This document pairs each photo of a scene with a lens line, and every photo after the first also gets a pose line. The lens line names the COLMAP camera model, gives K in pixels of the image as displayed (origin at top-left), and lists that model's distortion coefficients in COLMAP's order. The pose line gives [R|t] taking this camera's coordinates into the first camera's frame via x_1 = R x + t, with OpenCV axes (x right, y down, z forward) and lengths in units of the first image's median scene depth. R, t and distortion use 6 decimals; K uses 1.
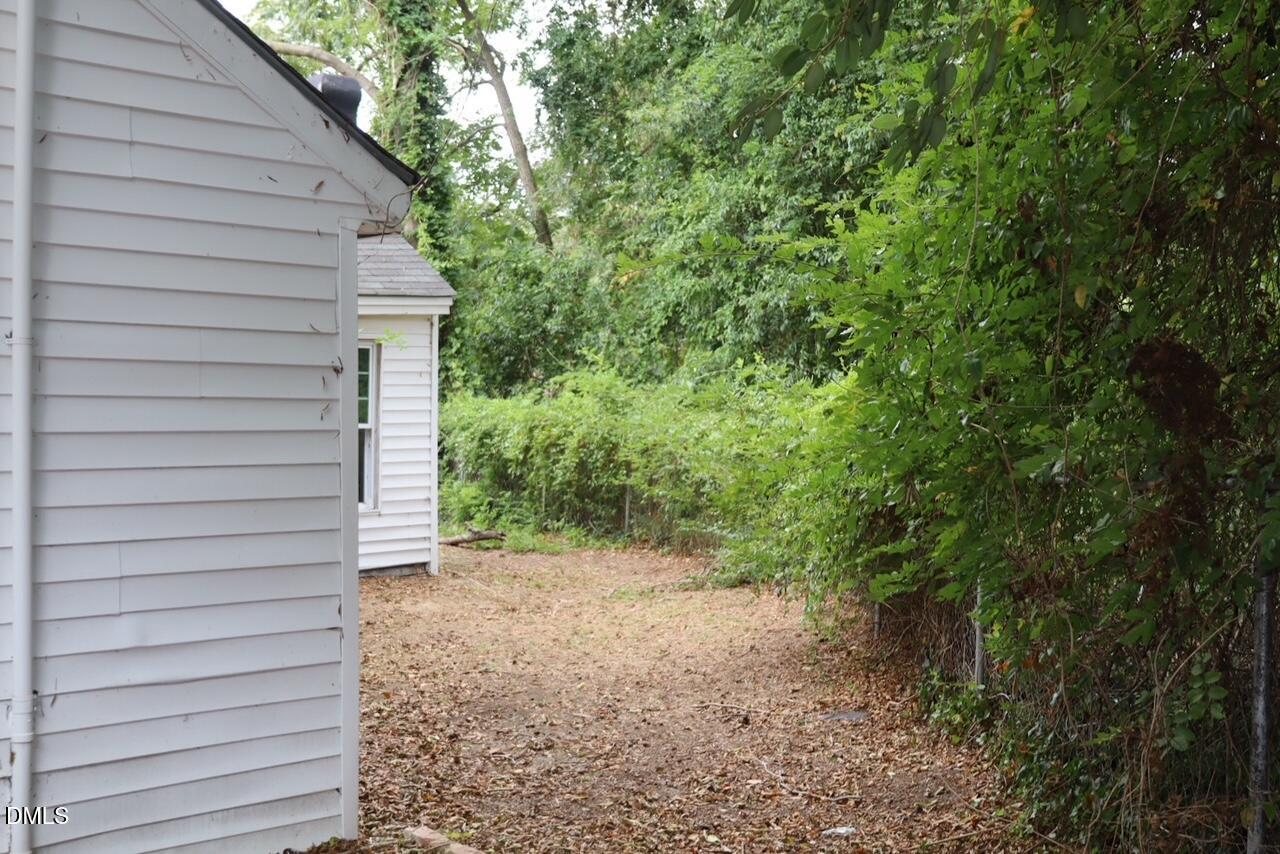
lens RADIAL K [[1516.4, 0, 649.4], [0, 1516.4, 431.2], [0, 0, 1]] dist [0.010856, 0.000000]
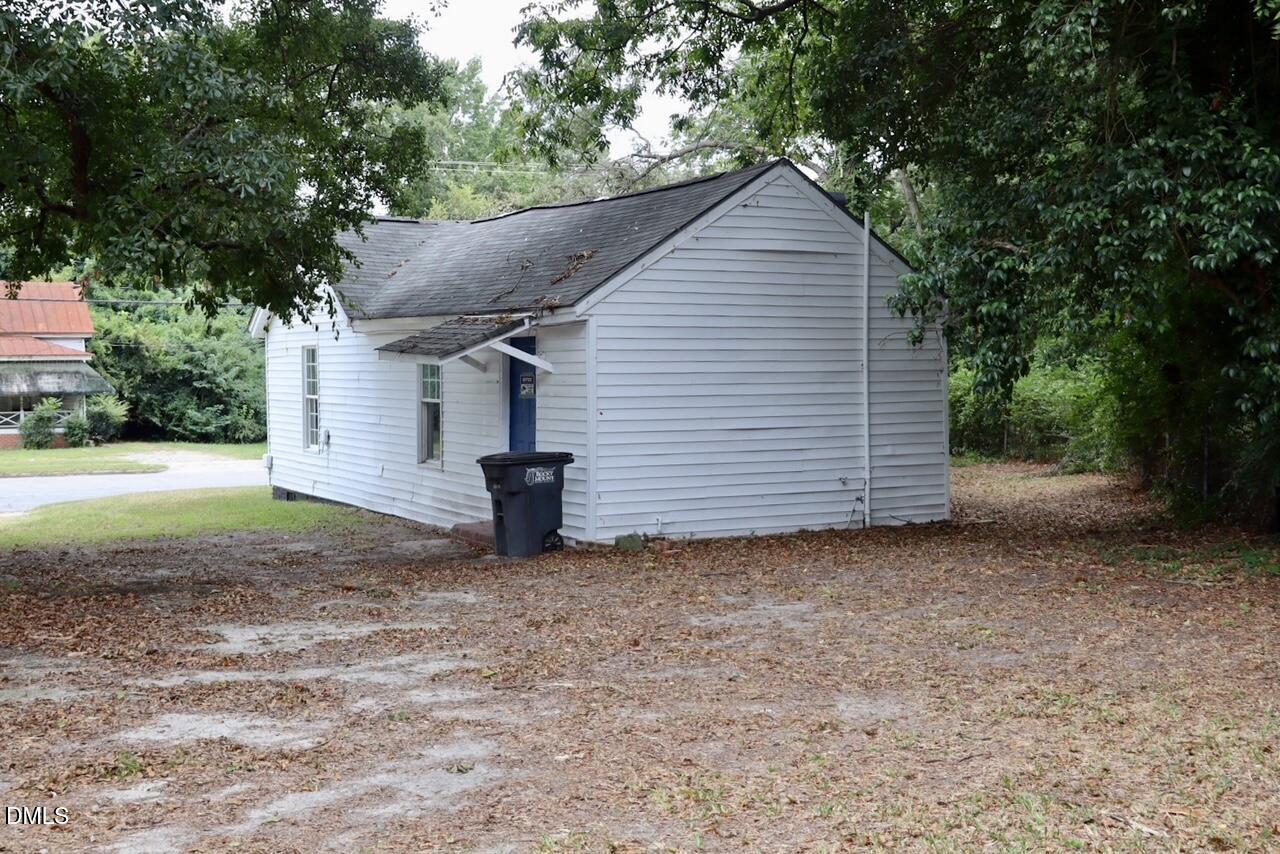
lens RADIAL K [[1416.1, 0, 641.8], [0, 1416.1, 427.8], [0, 0, 1]] dist [-0.044563, 0.000000]
pose [[0.971307, -0.017562, -0.237179, -0.030453], [0.022312, 0.999600, 0.017356, 0.003356], [0.236780, -0.022150, 0.971311, -0.518485]]
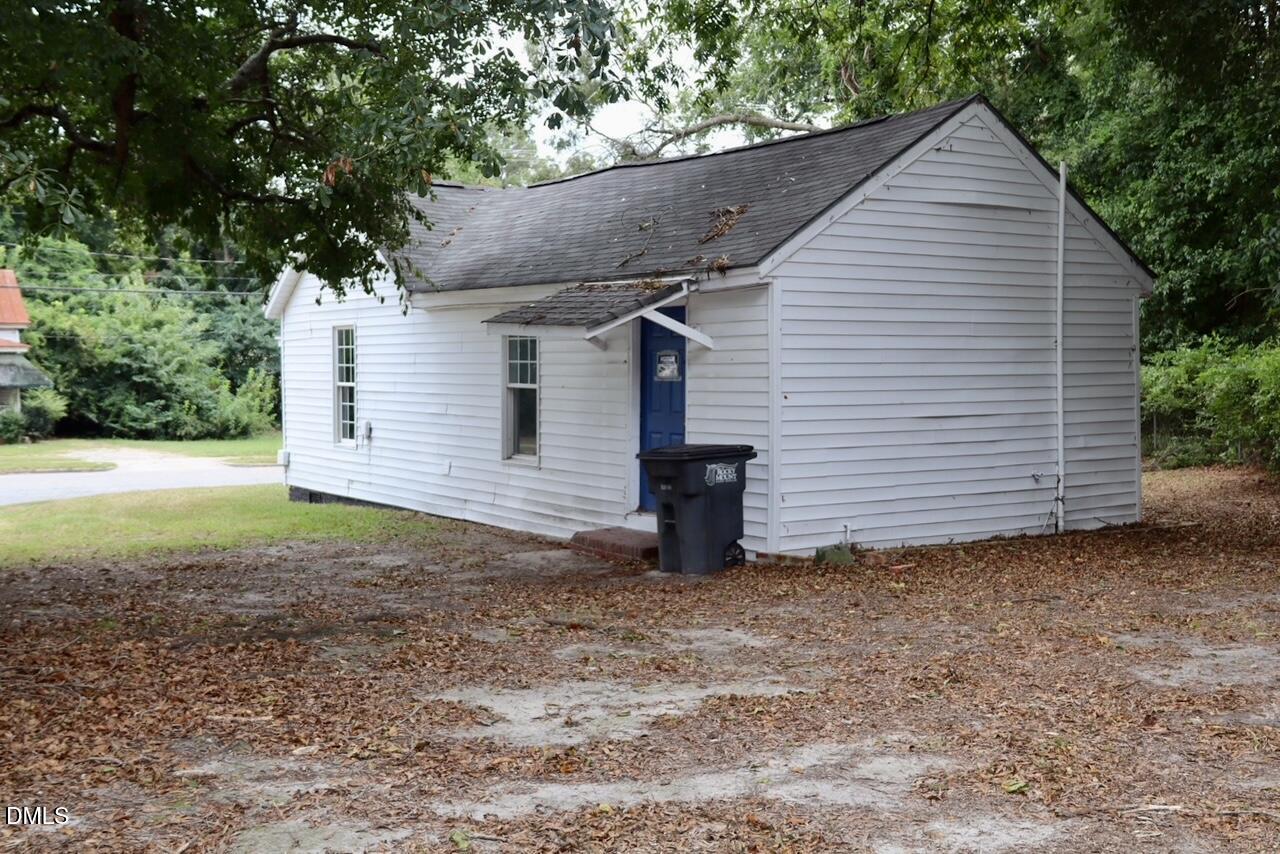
lens RADIAL K [[1416.1, 0, 639.4], [0, 1416.1, 431.7], [0, 0, 1]] dist [-0.044563, 0.000000]
pose [[0.982567, -0.018668, -0.184967, -0.158611], [0.023479, 0.999440, 0.023853, 0.006570], [0.184418, -0.027780, 0.982455, -0.425224]]
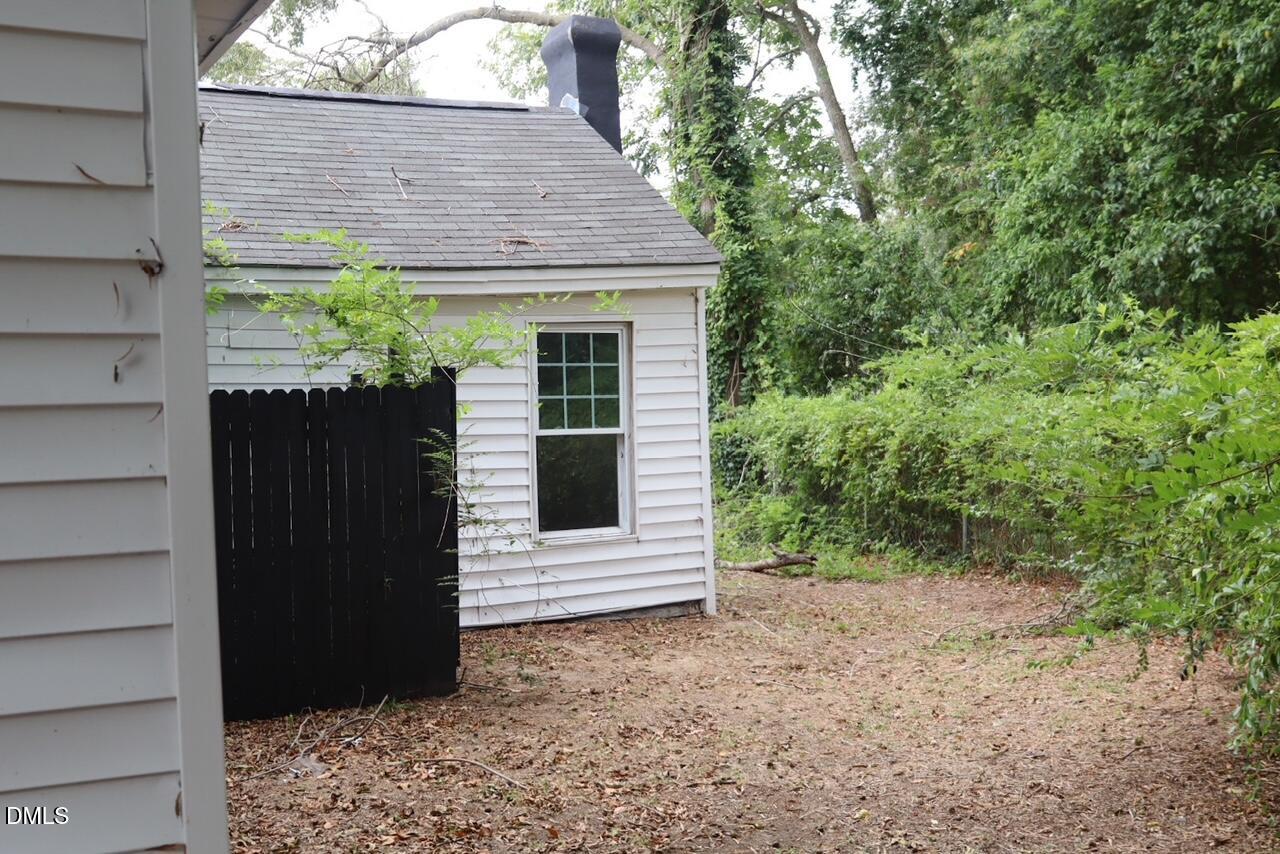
lens RADIAL K [[1516.4, 0, 644.7], [0, 1516.4, 438.8], [0, 0, 1]] dist [0.010856, 0.000000]
pose [[0.971406, -0.036983, -0.234528, 0.009739], [0.036428, 0.999314, -0.006702, 0.004670], [0.234615, -0.002033, 0.972086, 0.156929]]
